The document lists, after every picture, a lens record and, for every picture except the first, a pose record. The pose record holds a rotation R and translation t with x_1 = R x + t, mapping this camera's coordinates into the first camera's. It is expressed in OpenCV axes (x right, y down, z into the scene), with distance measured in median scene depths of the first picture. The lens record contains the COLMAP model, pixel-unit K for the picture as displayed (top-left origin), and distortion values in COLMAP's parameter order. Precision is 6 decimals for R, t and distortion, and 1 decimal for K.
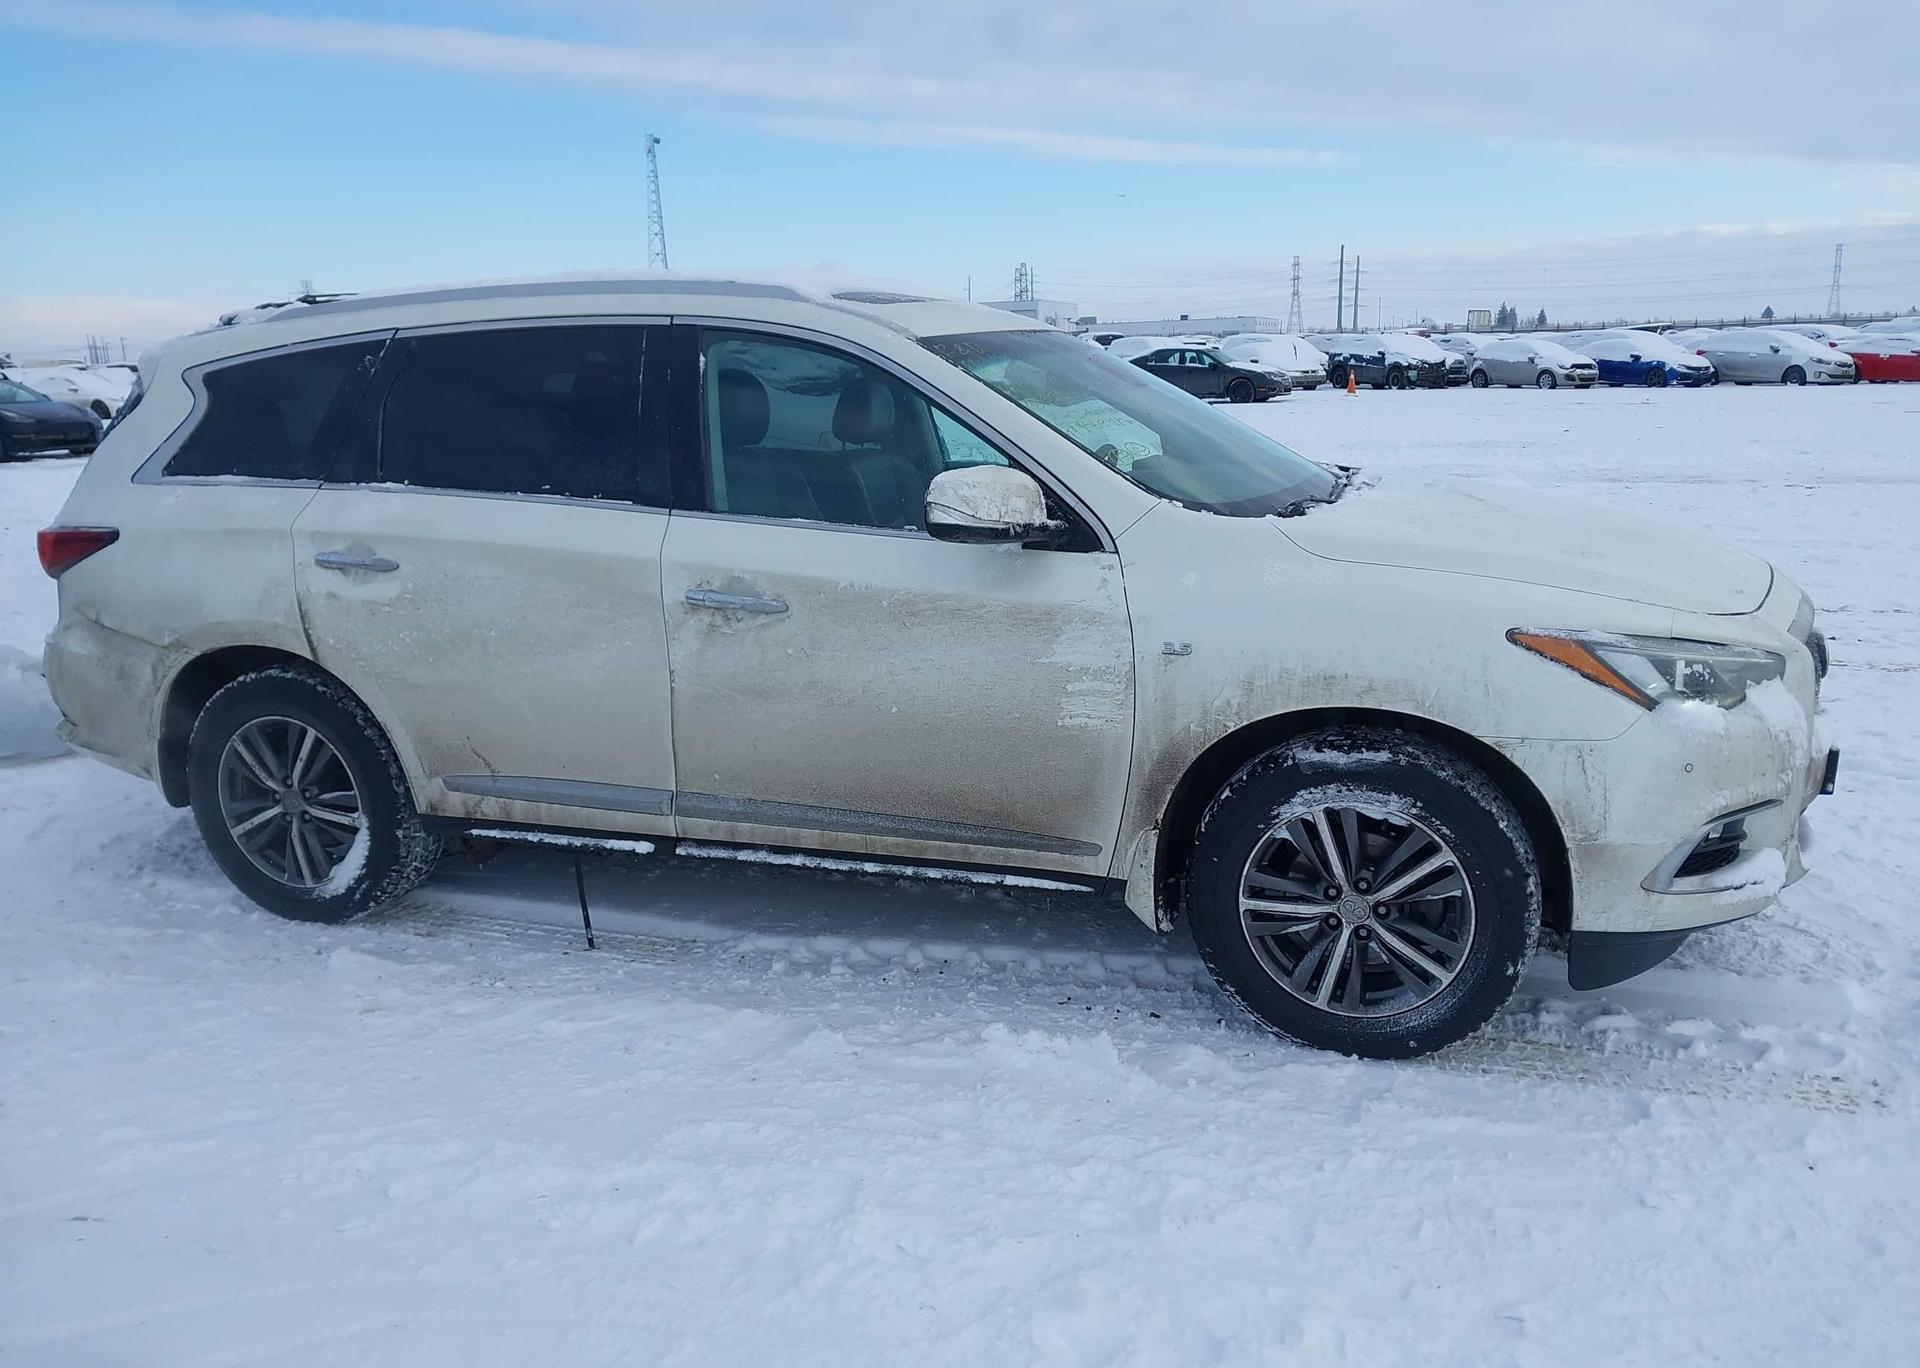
lens RADIAL K [[1514.2, 0, 973.8], [0, 1514.2, 728.8], [0, 0, 1]] dist [0.036100, -0.048334]
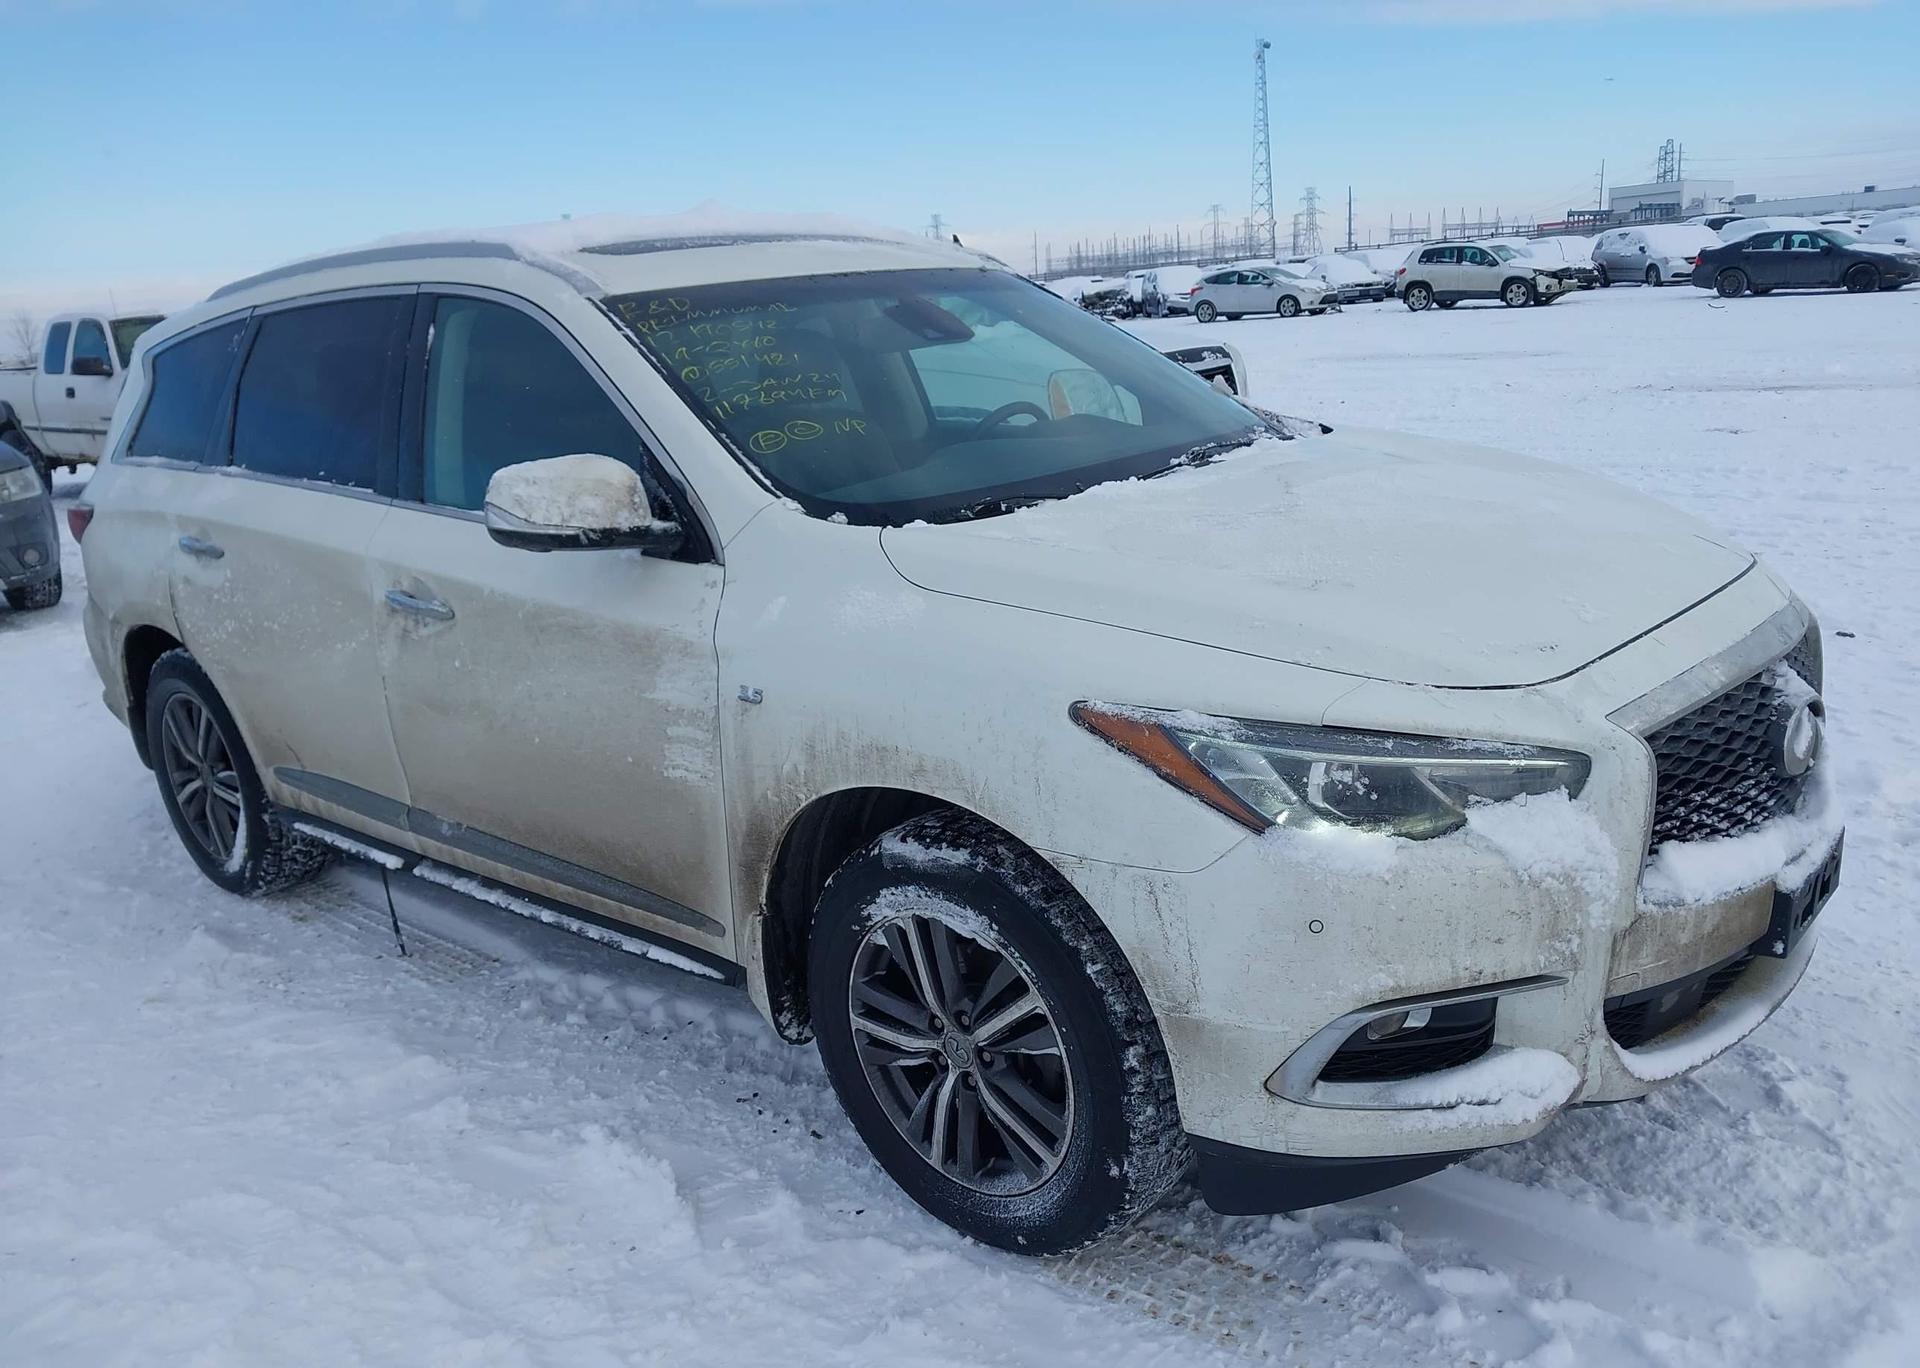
lens RADIAL K [[1514.2, 0, 976.4], [0, 1514.2, 723.8], [0, 0, 1]] dist [0.036100, -0.048334]
pose [[0.927064, 0.058117, -0.370370, 0.475387], [-0.039028, 0.997505, 0.058833, -0.078535], [0.372865, -0.040087, 0.927019, 0.281585]]
